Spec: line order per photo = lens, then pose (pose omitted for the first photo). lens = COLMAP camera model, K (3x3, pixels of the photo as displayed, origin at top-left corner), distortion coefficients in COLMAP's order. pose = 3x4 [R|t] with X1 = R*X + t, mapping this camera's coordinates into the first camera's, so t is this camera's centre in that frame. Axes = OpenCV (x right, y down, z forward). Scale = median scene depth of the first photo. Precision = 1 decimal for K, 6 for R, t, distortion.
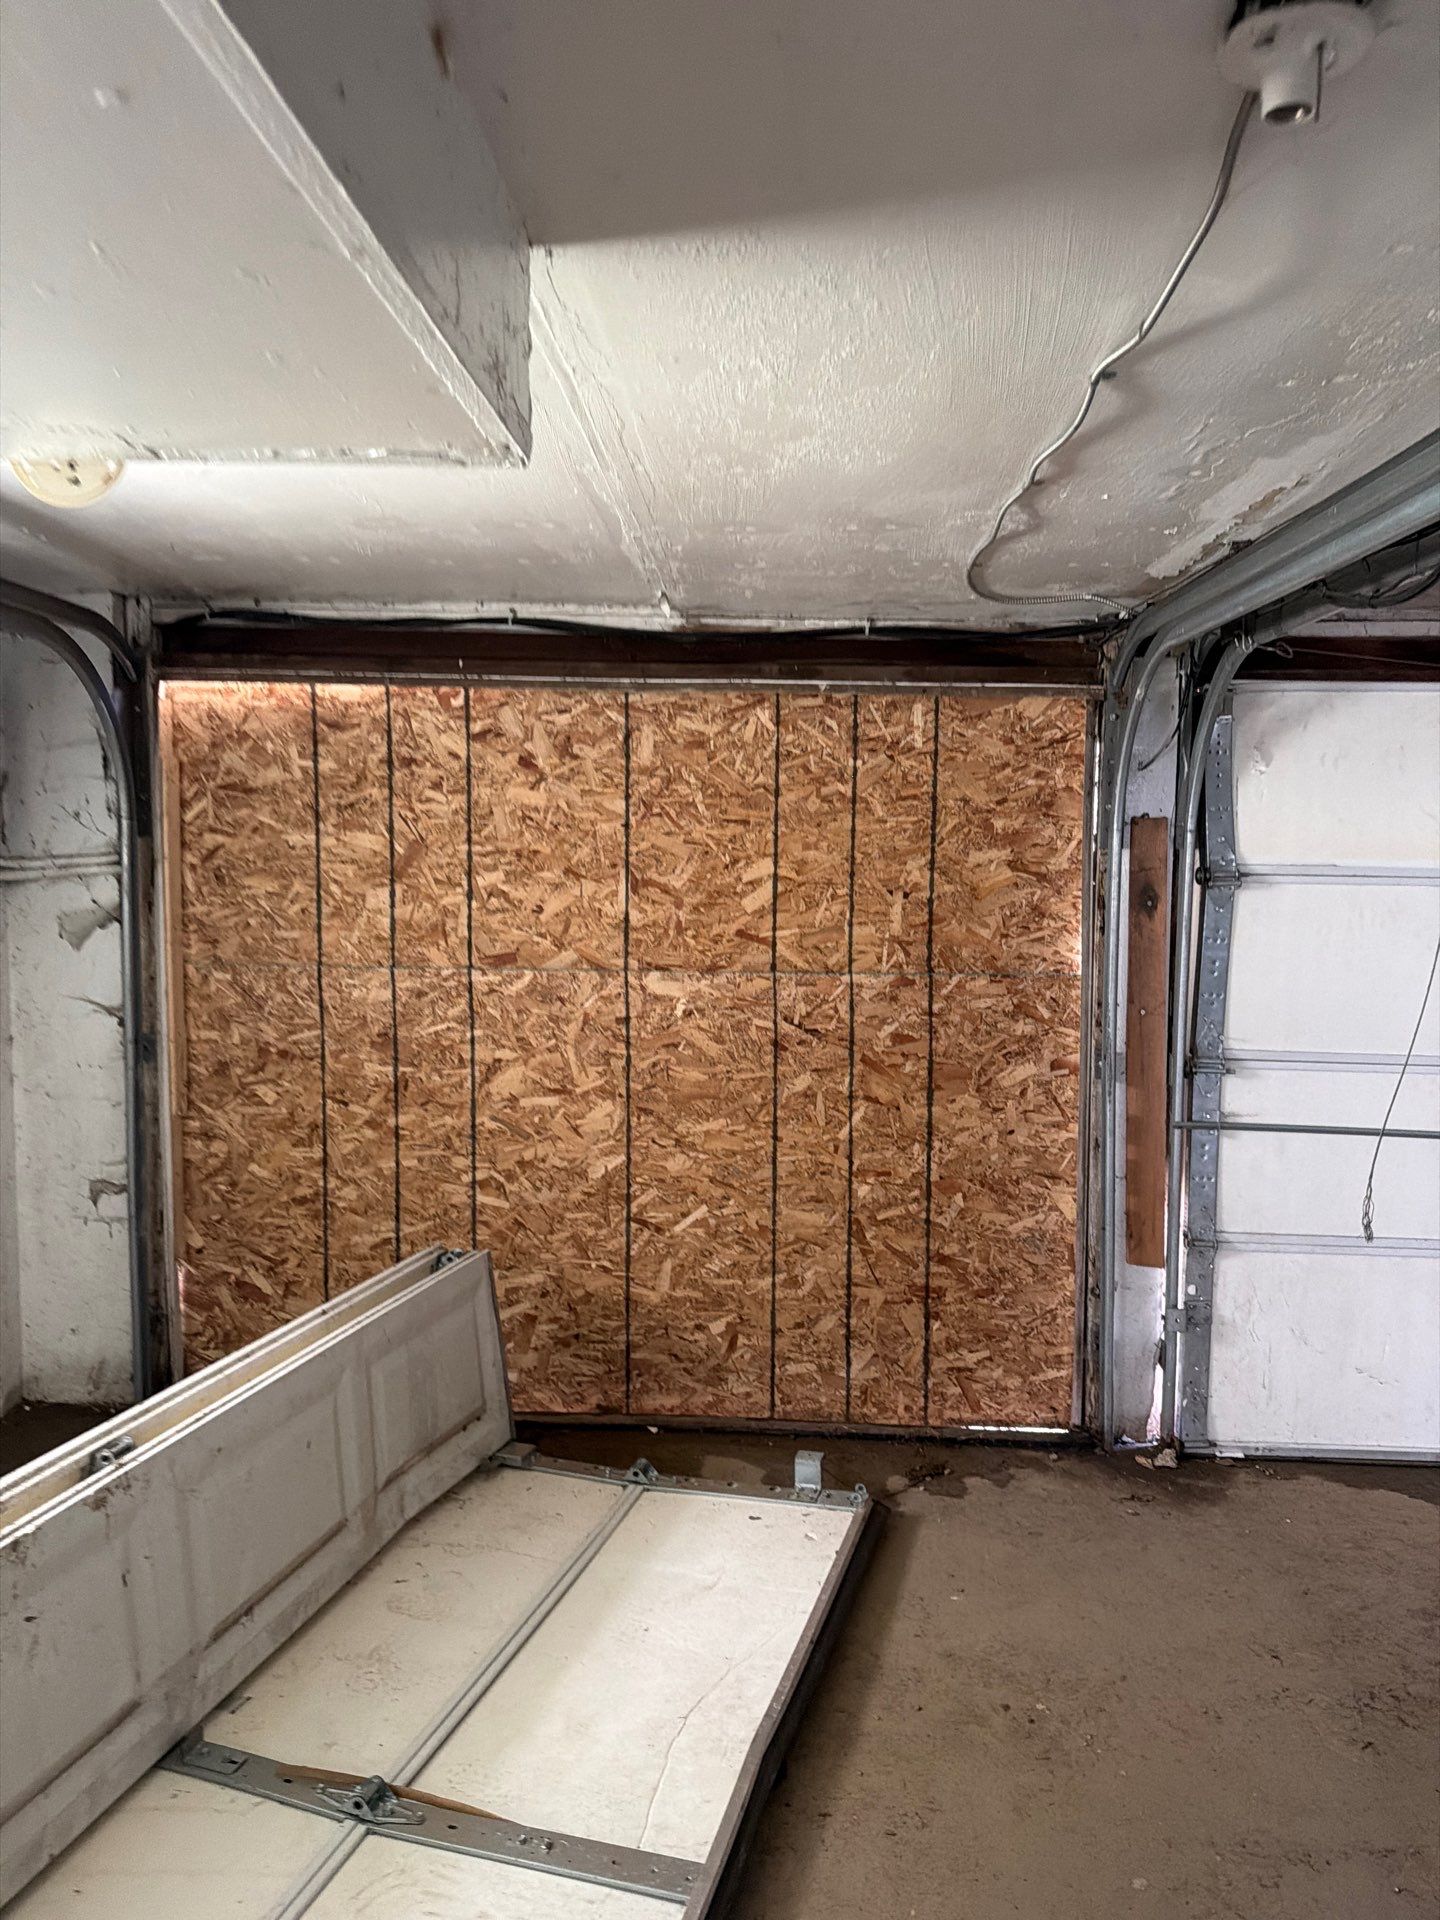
lens RADIAL K [[1342.4, 0, 736.4], [0, 1342.4, 981.3], [0, 0, 1]] dist [0.191886, -0.420176]
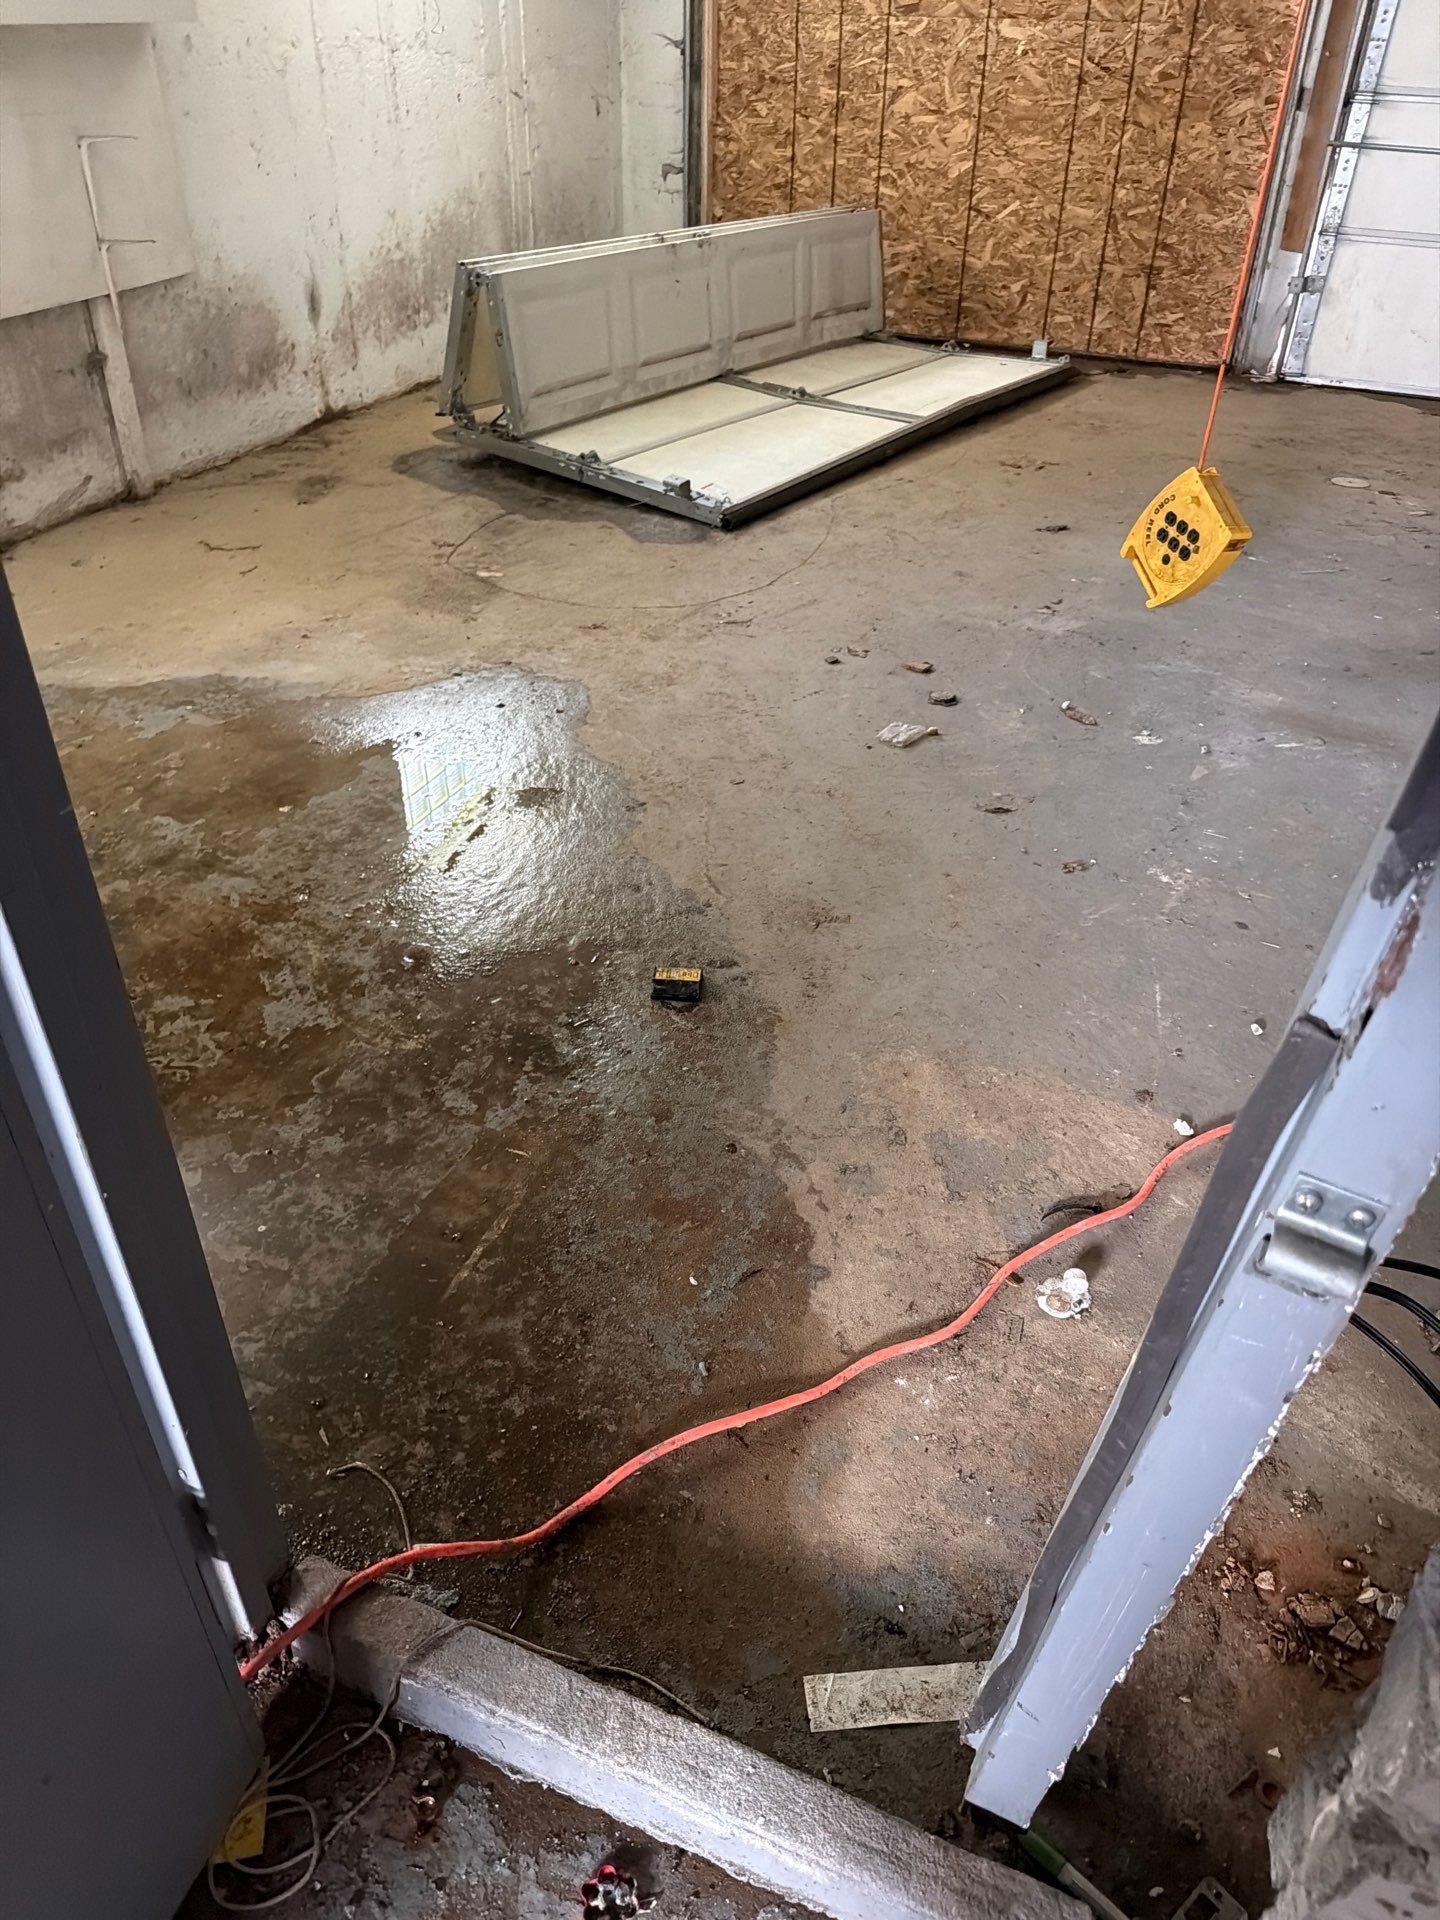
lens RADIAL K [[1365.8, 0, 712.5], [0, 1365.8, 1003.7], [0, 0, 1]] dist [-0.000625, -0.007868]
pose [[0.943510, 0.201764, -0.262830, 0.248693], [-0.036424, 0.851576, 0.522964, 0.144752], [0.329335, -0.483849, 0.810820, -0.872665]]
